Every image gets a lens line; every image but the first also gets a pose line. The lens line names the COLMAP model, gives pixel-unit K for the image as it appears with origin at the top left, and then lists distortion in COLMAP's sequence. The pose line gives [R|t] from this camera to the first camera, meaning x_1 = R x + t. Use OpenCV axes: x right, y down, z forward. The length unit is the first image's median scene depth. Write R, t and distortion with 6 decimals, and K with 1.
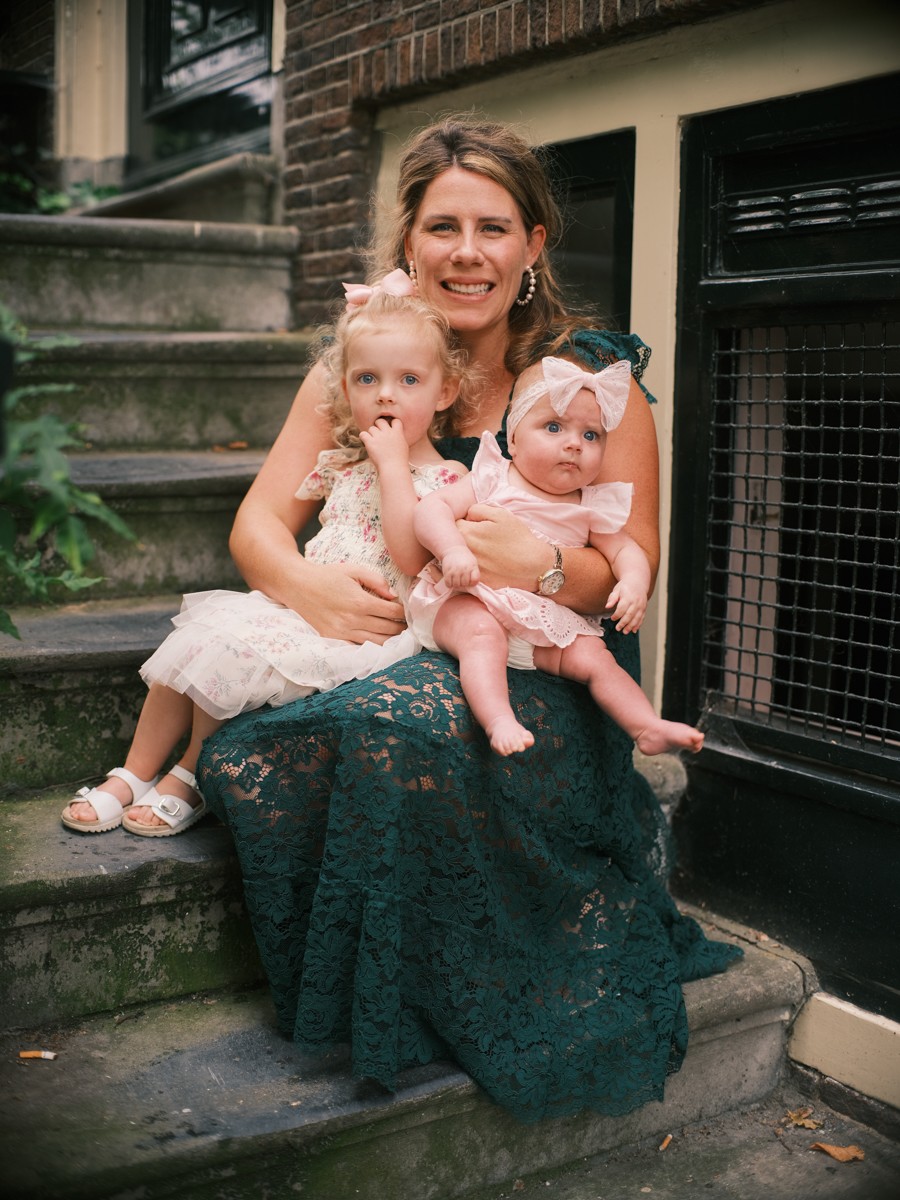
lens RADIAL K [[1587.6, 0, 432.1], [0, 1587.6, 600.6], [0, 0, 1]] dist [-0.135962, 0.010125]
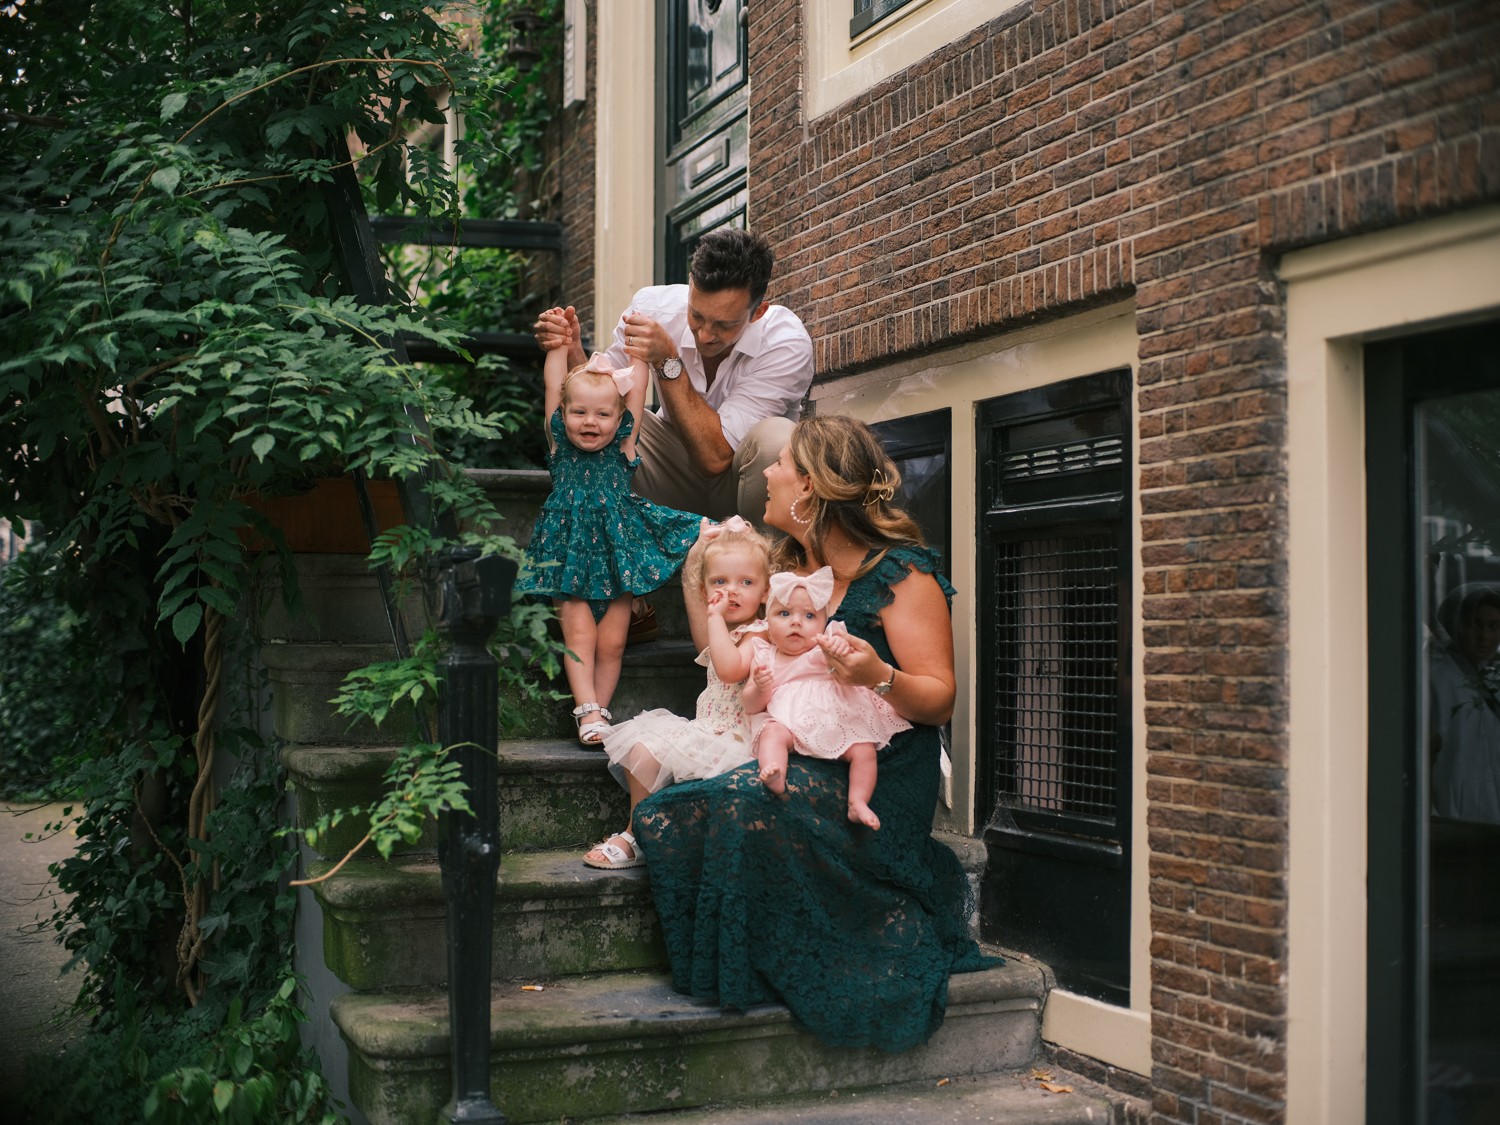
lens RADIAL K [[2044.9, 0, 750.0], [0, 2044.9, 562.5], [0, 0, 1]] dist [-0.149485, 0.093258]
pose [[0.982257, -0.022111, -0.186233, 0.334091], [-0.007899, 0.987266, -0.158881, 0.163283], [0.187375, 0.157533, 0.969574, -0.970002]]
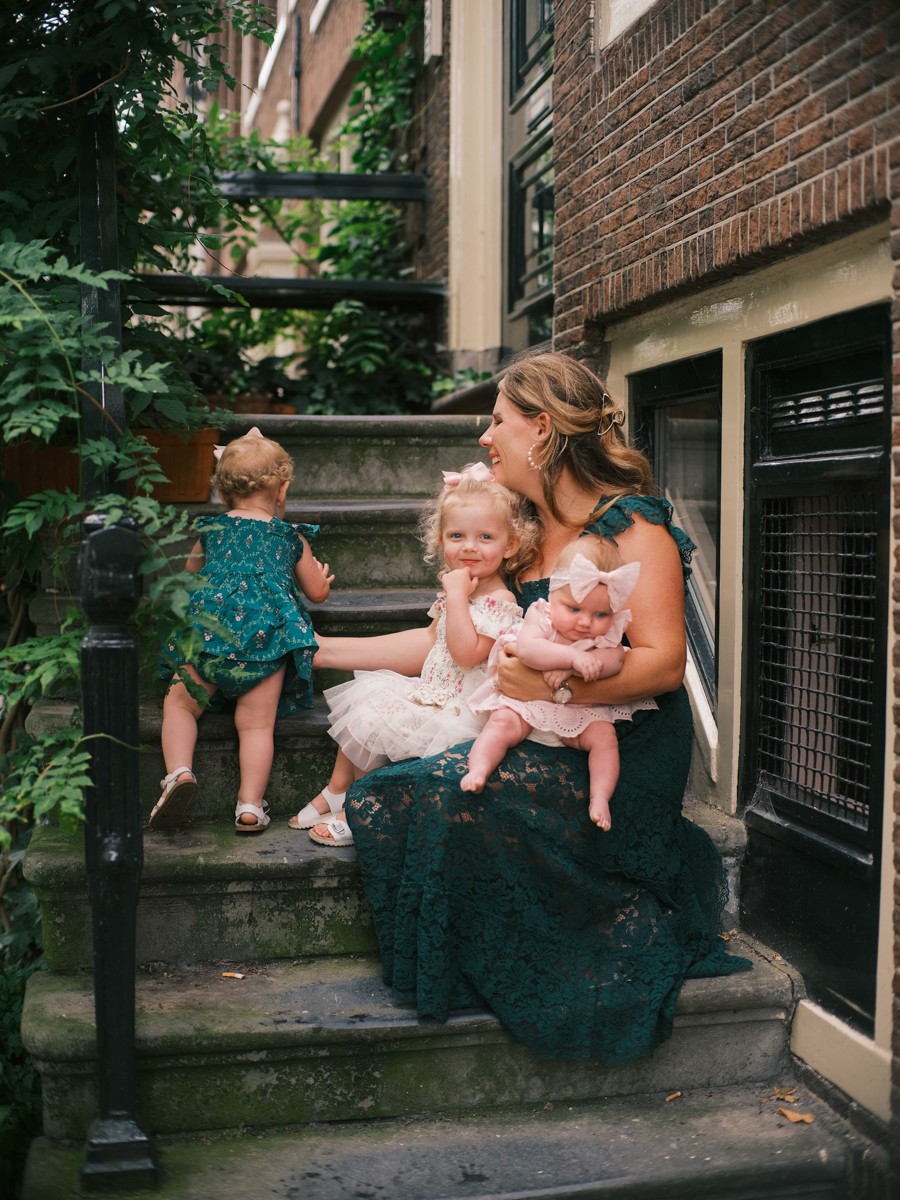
lens RADIAL K [[1635.9, 0, 447.5], [0, 1635.9, 585.2], [0, 0, 1]] dist [-0.149485, 0.093258]
pose [[0.935631, 0.002138, -0.352974, 0.451241], [-0.034621, 0.995716, -0.085739, 0.030911], [0.351279, 0.092440, 0.931696, -0.407685]]
